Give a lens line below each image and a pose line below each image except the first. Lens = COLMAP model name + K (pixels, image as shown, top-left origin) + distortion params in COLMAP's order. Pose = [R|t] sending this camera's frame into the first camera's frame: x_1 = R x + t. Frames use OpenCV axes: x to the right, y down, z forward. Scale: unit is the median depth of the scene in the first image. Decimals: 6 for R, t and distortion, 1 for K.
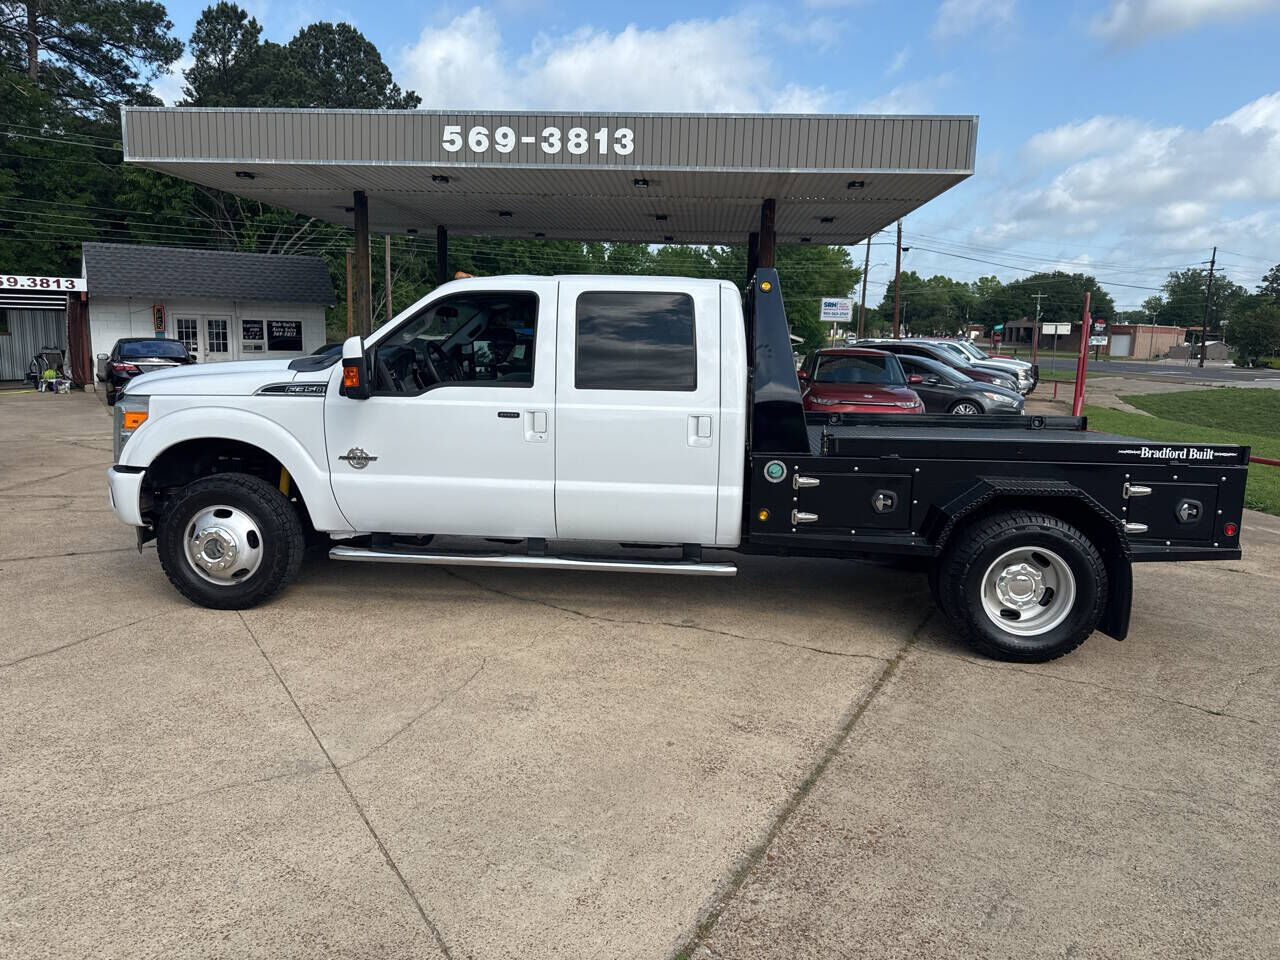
lens RADIAL K [[889.5, 0, 632.9], [0, 889.5, 483.4], [0, 0, 1]] dist [0.022884, -0.030905]
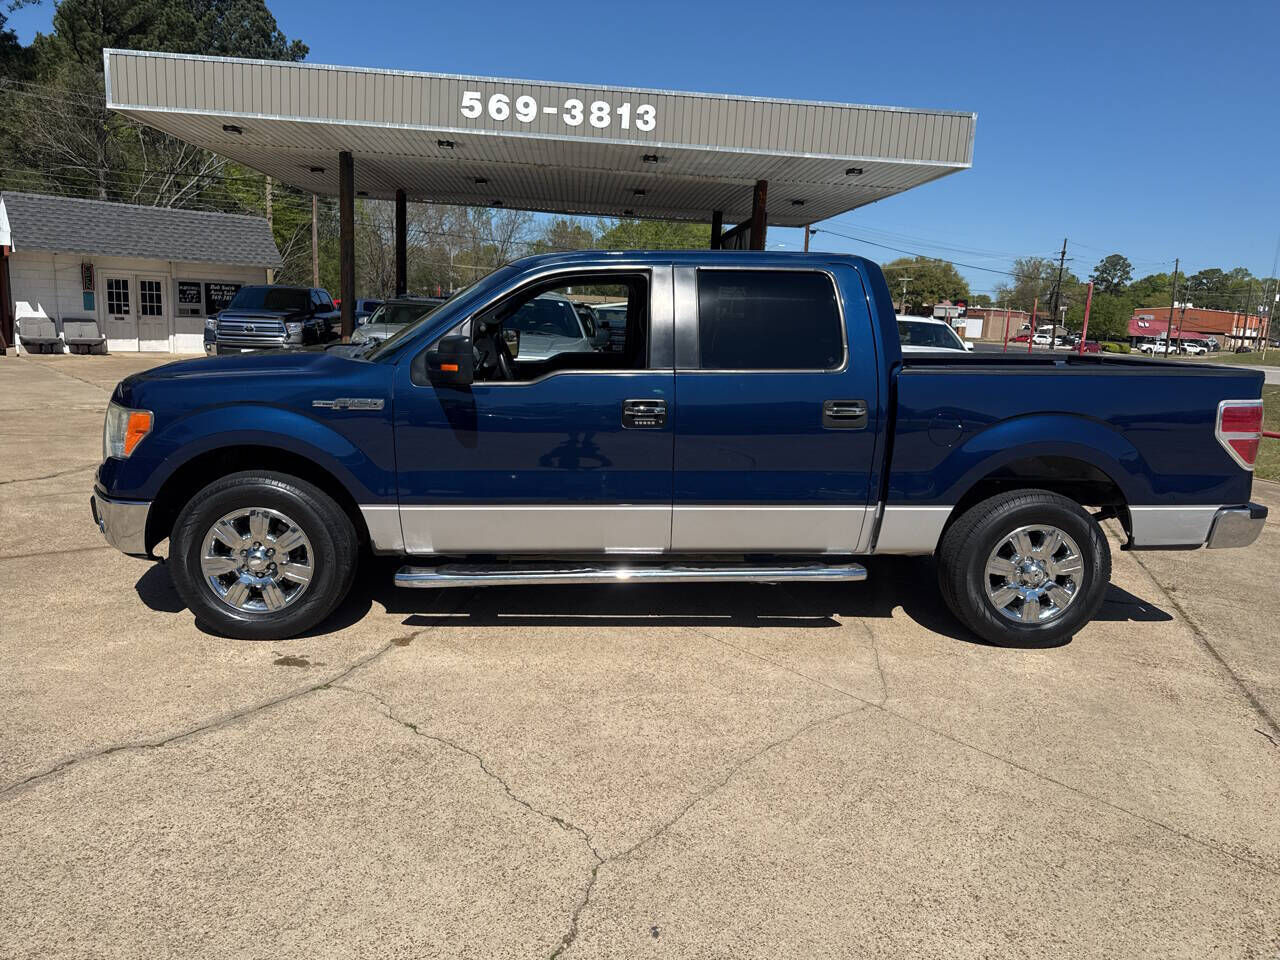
lens RADIAL K [[889.5, 0, 636.8], [0, 889.5, 484.3], [0, 0, 1]] dist [0.022884, -0.030905]
pose [[0.988514, -0.004127, 0.151075, -0.118508], [-0.000571, 0.999518, 0.031037, 0.000732], [-0.151131, -0.030766, 0.988035, -0.007717]]
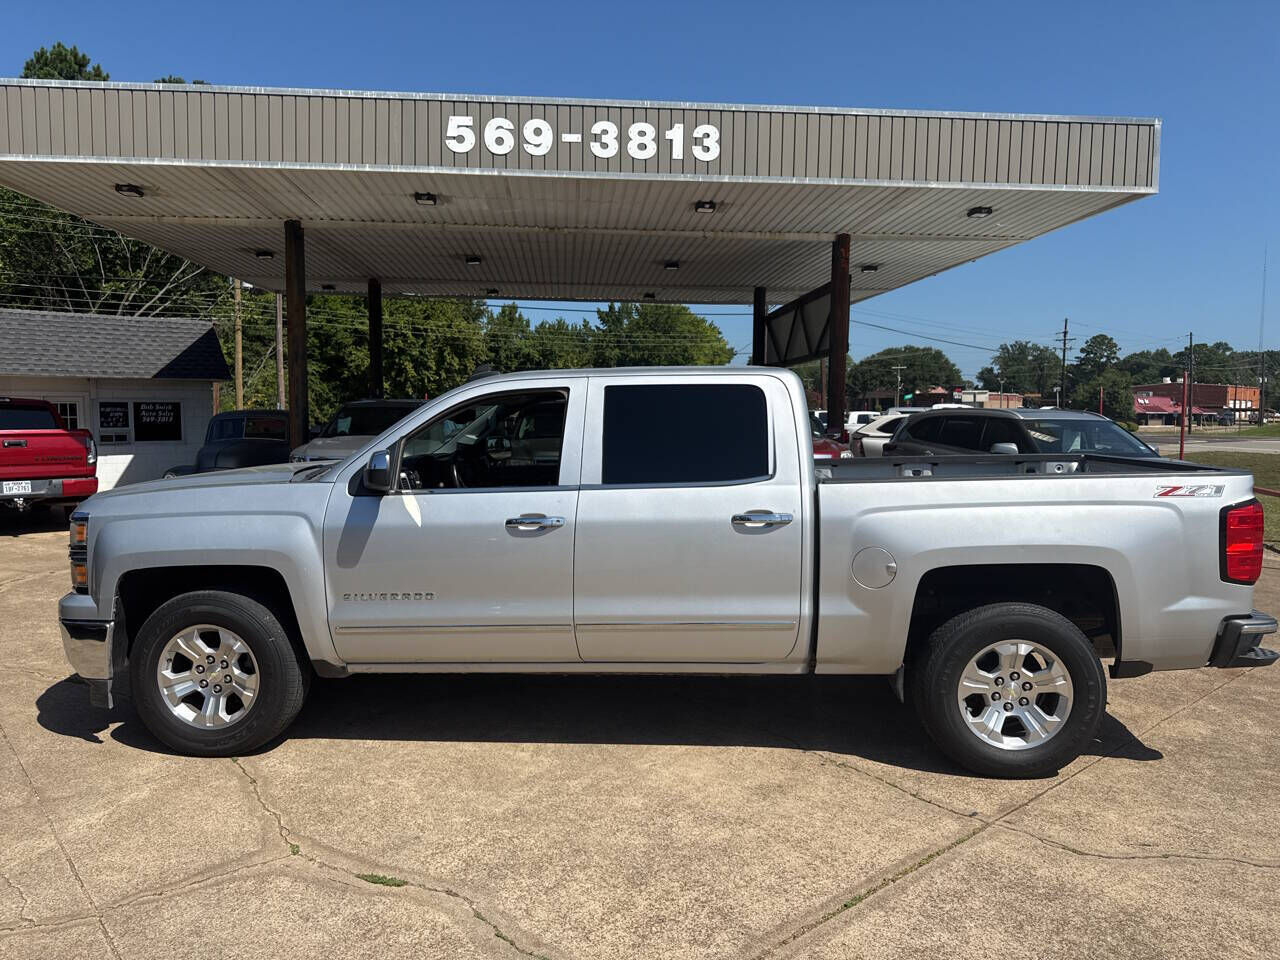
lens RADIAL K [[889.5, 0, 633.4], [0, 889.5, 483.5], [0, 0, 1]] dist [0.022884, -0.030905]
pose [[0.986809, -0.034012, 0.158277, -0.129452], [0.047257, 0.995619, -0.080688, -0.036727], [-0.154839, 0.087103, 0.984092, 0.219930]]
